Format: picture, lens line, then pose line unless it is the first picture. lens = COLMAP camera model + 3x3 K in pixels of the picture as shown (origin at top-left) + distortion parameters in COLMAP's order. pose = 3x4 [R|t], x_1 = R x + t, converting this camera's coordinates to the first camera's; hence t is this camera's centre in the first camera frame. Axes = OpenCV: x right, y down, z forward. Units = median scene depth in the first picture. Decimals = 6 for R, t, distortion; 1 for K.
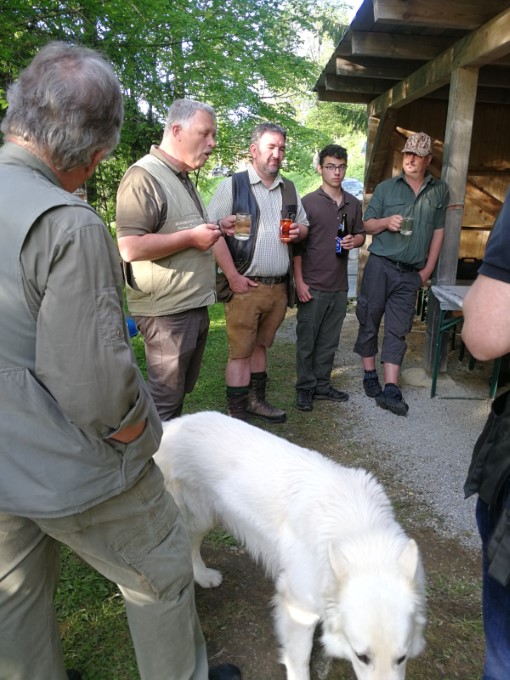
lens RADIAL K [[549.2, 0, 260.1], [0, 549.2, 331.8], [0, 0, 1]] dist [0.076418, -0.048604]
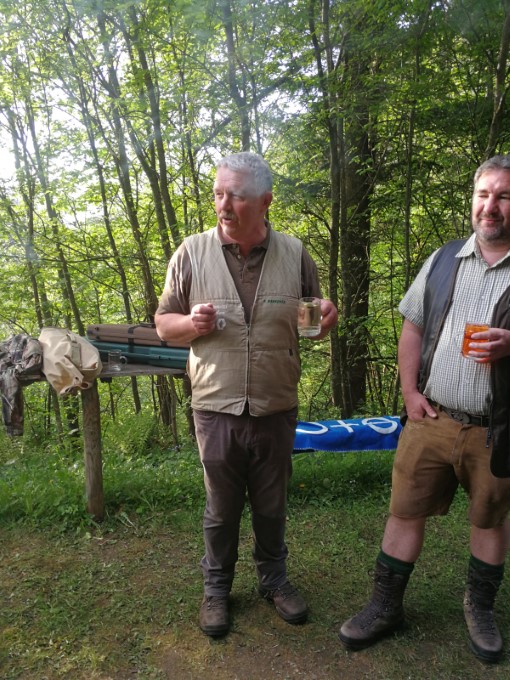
lens RADIAL K [[549.2, 0, 262.6], [0, 549.2, 341.7], [0, 0, 1]] dist [0.076418, -0.048604]
pose [[0.344473, 0.170017, -0.923273, 0.422075], [-0.228203, 0.969131, 0.093319, -0.155884], [0.910638, 0.178548, 0.372638, 0.500861]]
